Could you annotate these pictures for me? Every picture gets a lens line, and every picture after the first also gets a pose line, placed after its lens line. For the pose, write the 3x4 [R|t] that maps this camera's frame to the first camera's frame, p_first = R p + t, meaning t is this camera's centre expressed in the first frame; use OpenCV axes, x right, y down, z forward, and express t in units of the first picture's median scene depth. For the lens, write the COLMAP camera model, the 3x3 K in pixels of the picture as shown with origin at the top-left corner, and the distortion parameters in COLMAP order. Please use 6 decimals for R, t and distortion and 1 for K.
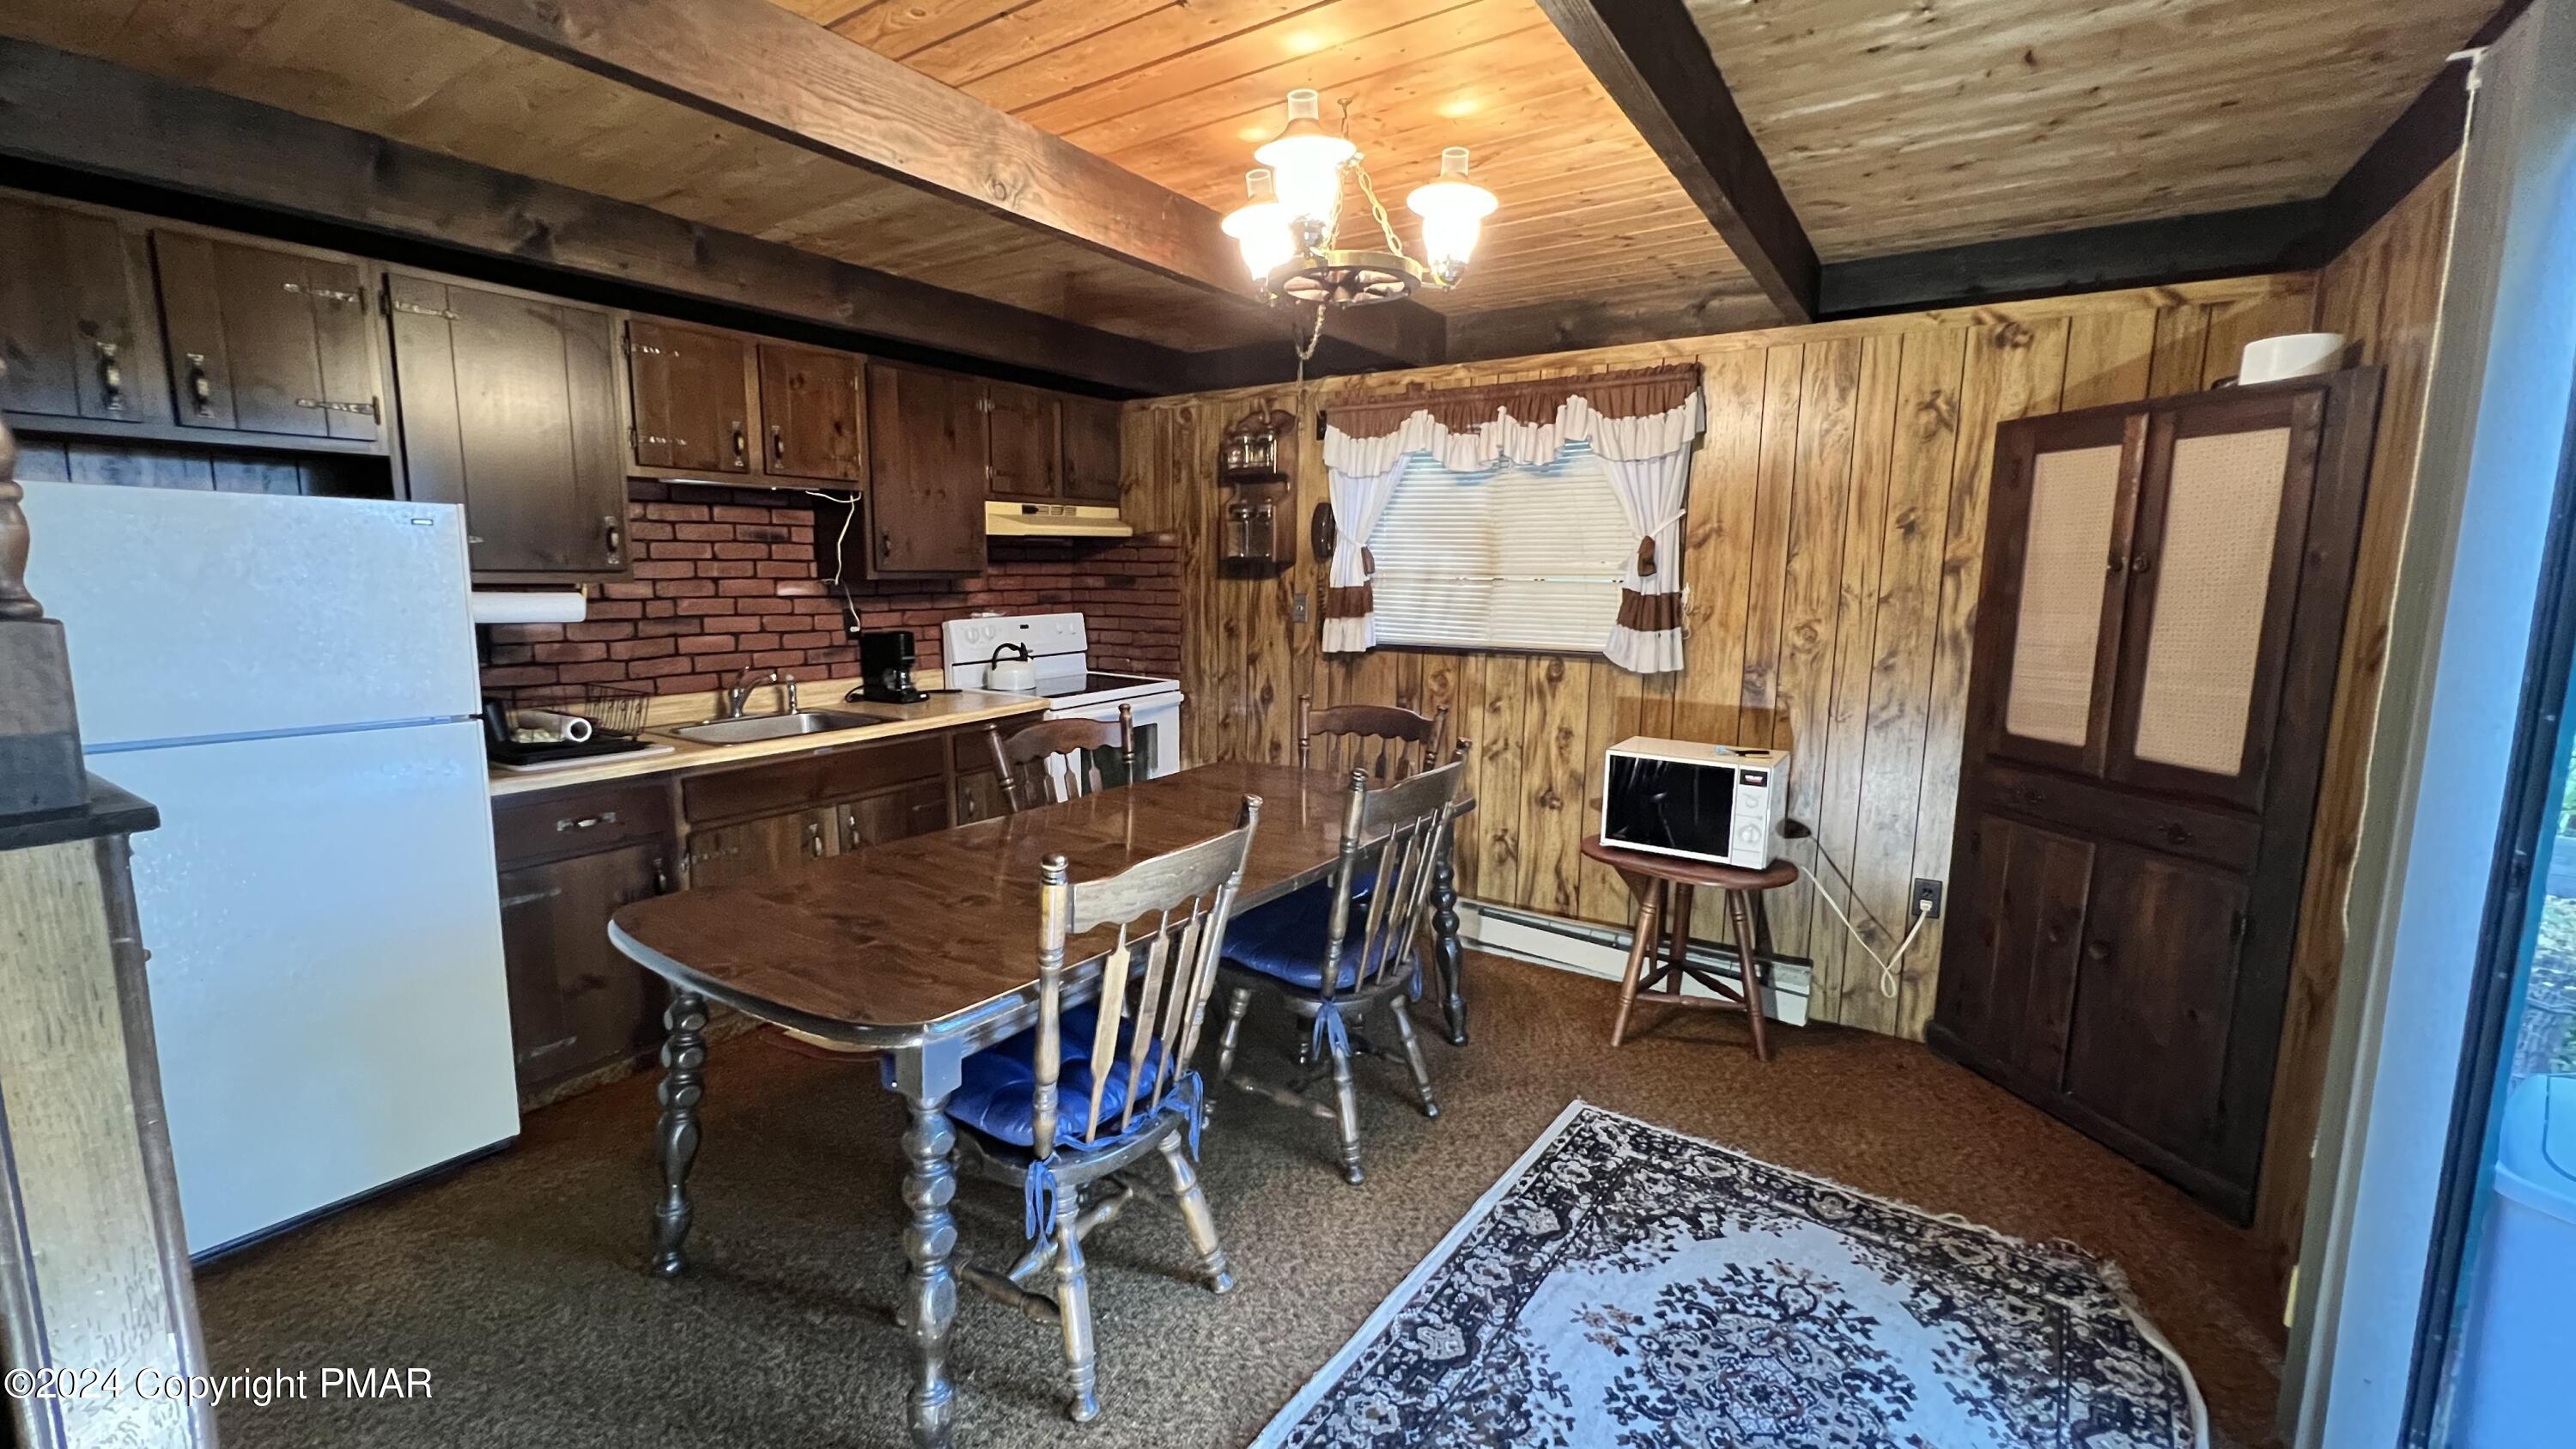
lens RADIAL K [[1037.6, 0, 1283.4], [0, 1037.6, 714.6], [0, 0, 1]] dist [-0.002100, 0.000013]
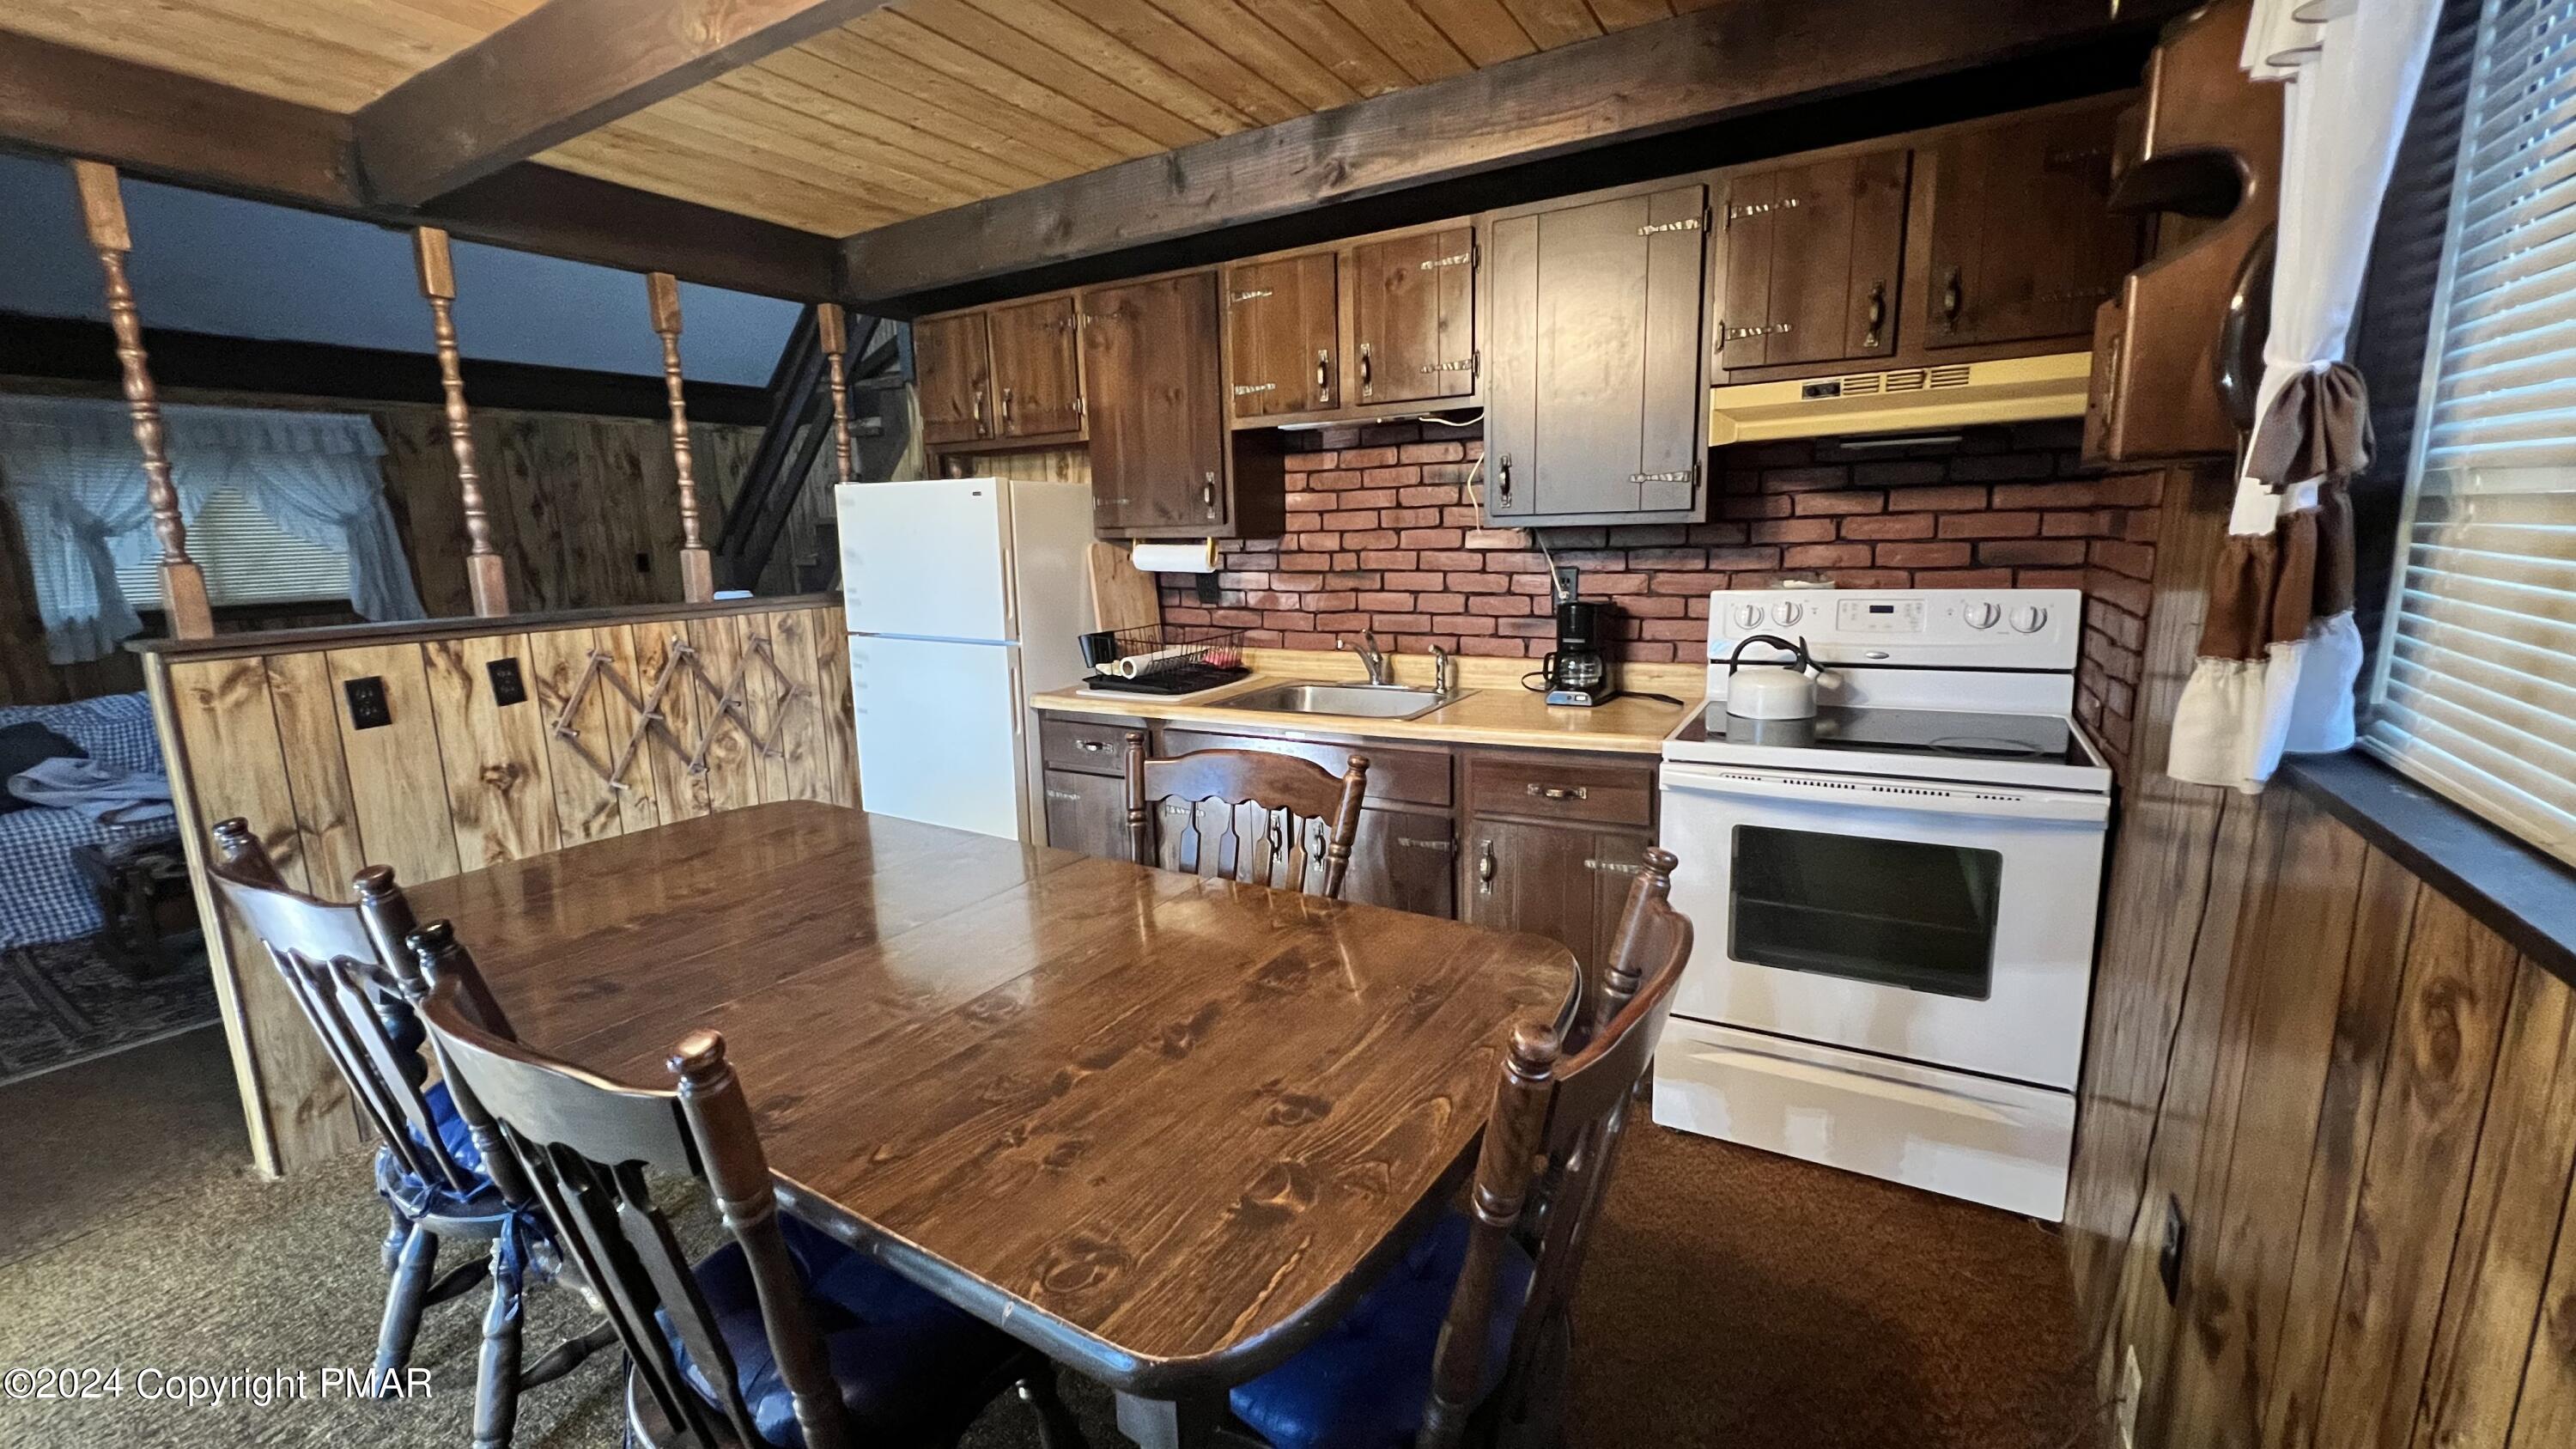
lens RADIAL K [[1037.6, 0, 1282.4], [0, 1037.6, 723.9], [0, 0, 1]] dist [-0.002100, 0.000013]
pose [[0.051956, 0.178146, -0.982631, 0.345741], [-0.112510, 0.978740, 0.171491, -0.104987], [0.992291, 0.101645, 0.070895, 0.825486]]
